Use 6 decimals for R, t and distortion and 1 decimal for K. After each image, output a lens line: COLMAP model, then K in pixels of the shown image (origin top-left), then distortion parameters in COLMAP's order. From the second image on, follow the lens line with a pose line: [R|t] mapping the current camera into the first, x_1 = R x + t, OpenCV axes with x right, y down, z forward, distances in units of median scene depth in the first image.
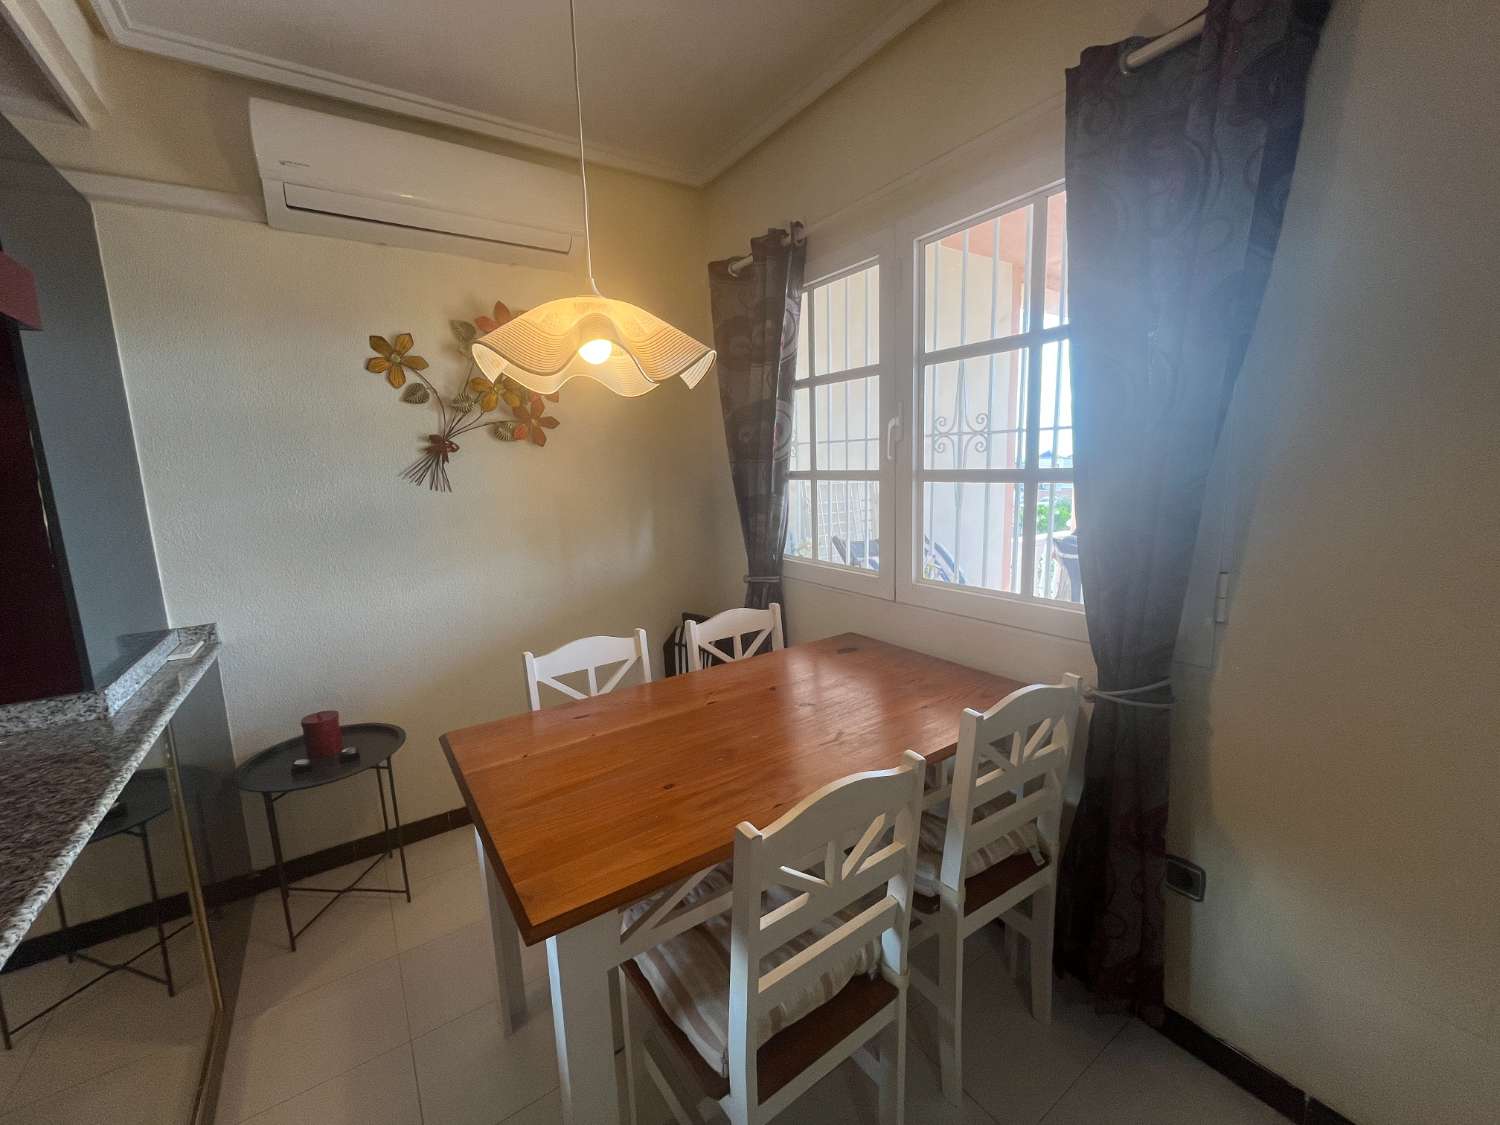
lens RADIAL K [[610.1, 0, 747.3], [0, 610.1, 562.6], [0, 0, 1]] dist [-0.005450, 0.000751]
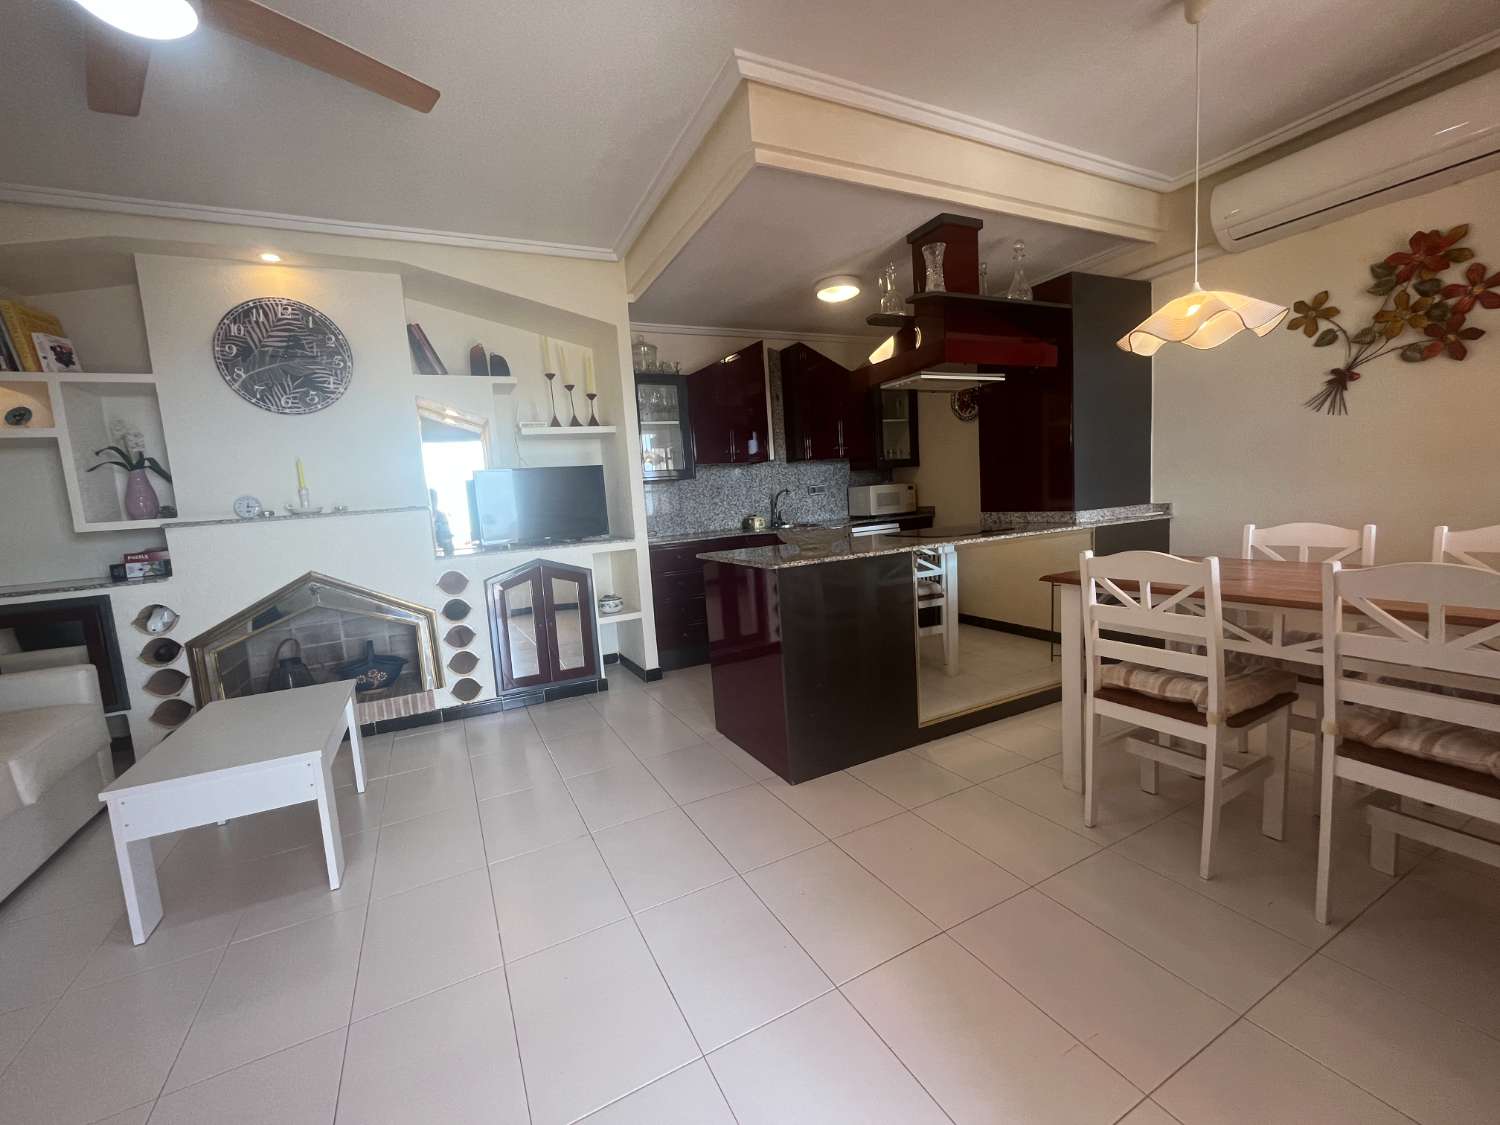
lens RADIAL K [[610.1, 0, 742.2], [0, 610.1, 563.1], [0, 0, 1]] dist [-0.005450, 0.000751]
pose [[-0.121491, 0.152258, -0.980845, 0.916223], [-0.087582, 0.982666, 0.163389, 0.082894], [0.988721, 0.105755, -0.106050, -0.014953]]
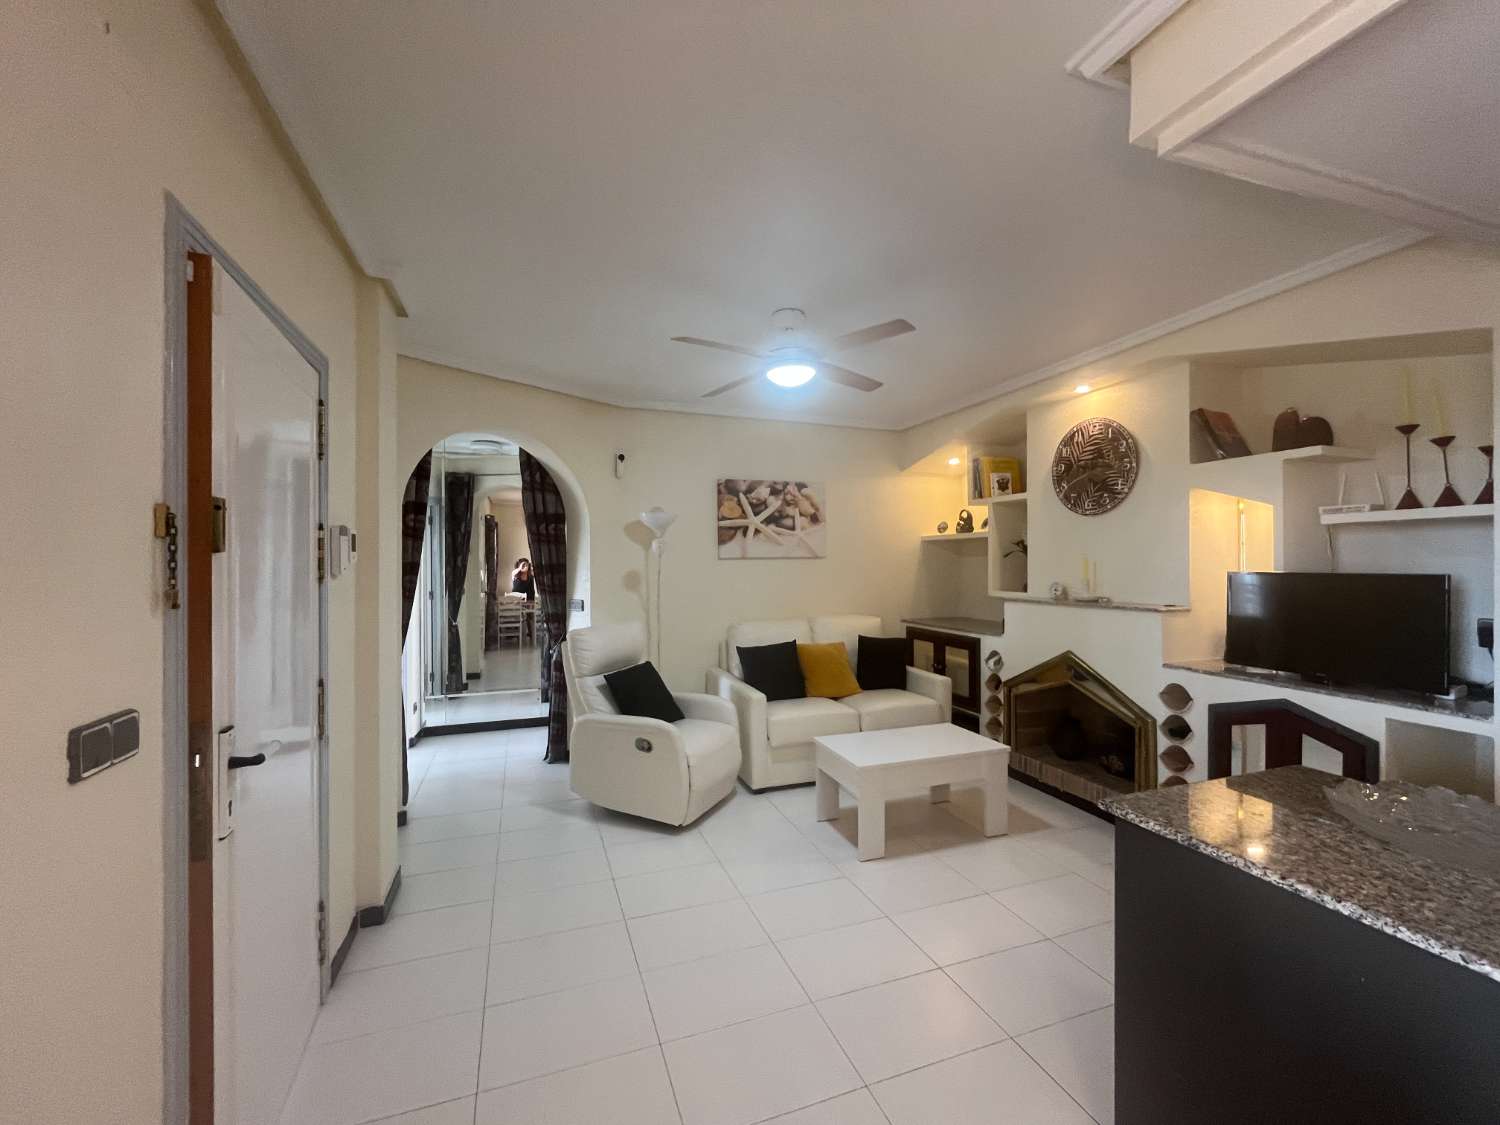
lens RADIAL K [[610.1, 0, 744.3], [0, 610.1, 563.4], [0, 0, 1]] dist [-0.005450, 0.000751]
pose [[-0.966593, 0.036771, 0.253665, 0.069381], [0.077002, 0.985600, 0.150544, -0.134080], [-0.244476, 0.165047, -0.955505, 0.613487]]
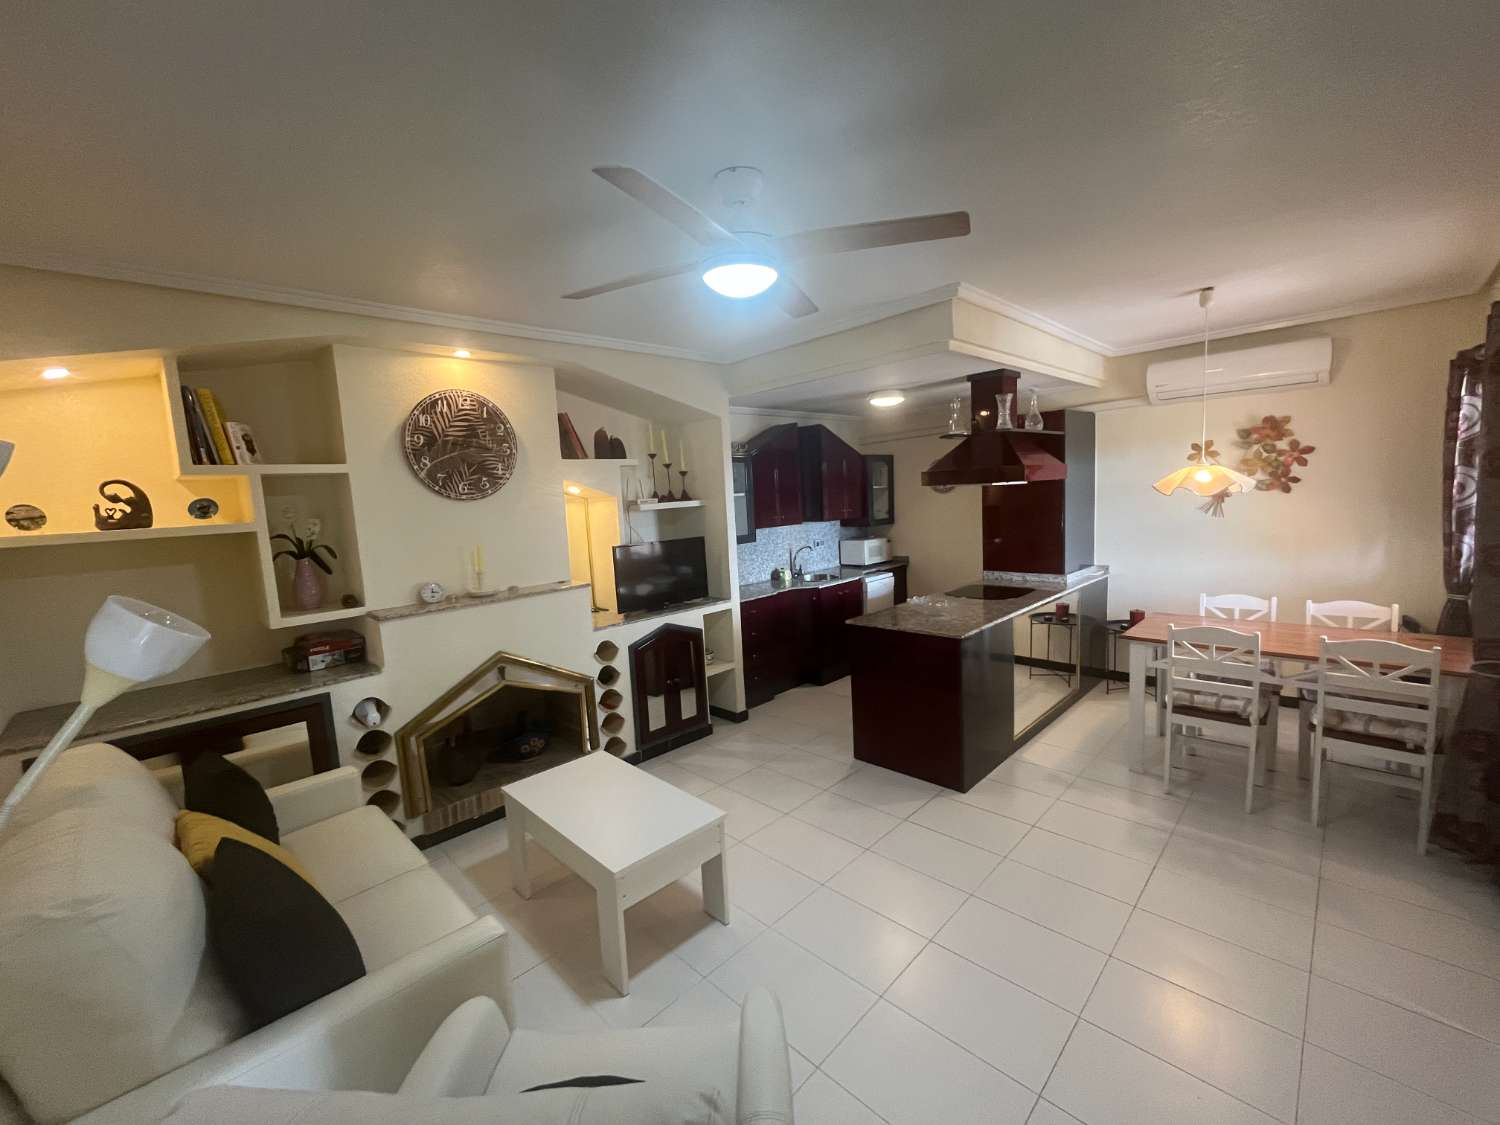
lens RADIAL K [[610.1, 0, 743.4], [0, 610.1, 563.9], [0, 0, 1]] dist [-0.005450, 0.000751]
pose [[0.184101, 0.134768, -0.973624, 1.185081], [-0.109696, 0.987185, 0.115903, -0.029658], [0.976767, 0.085465, 0.196525, -0.892131]]
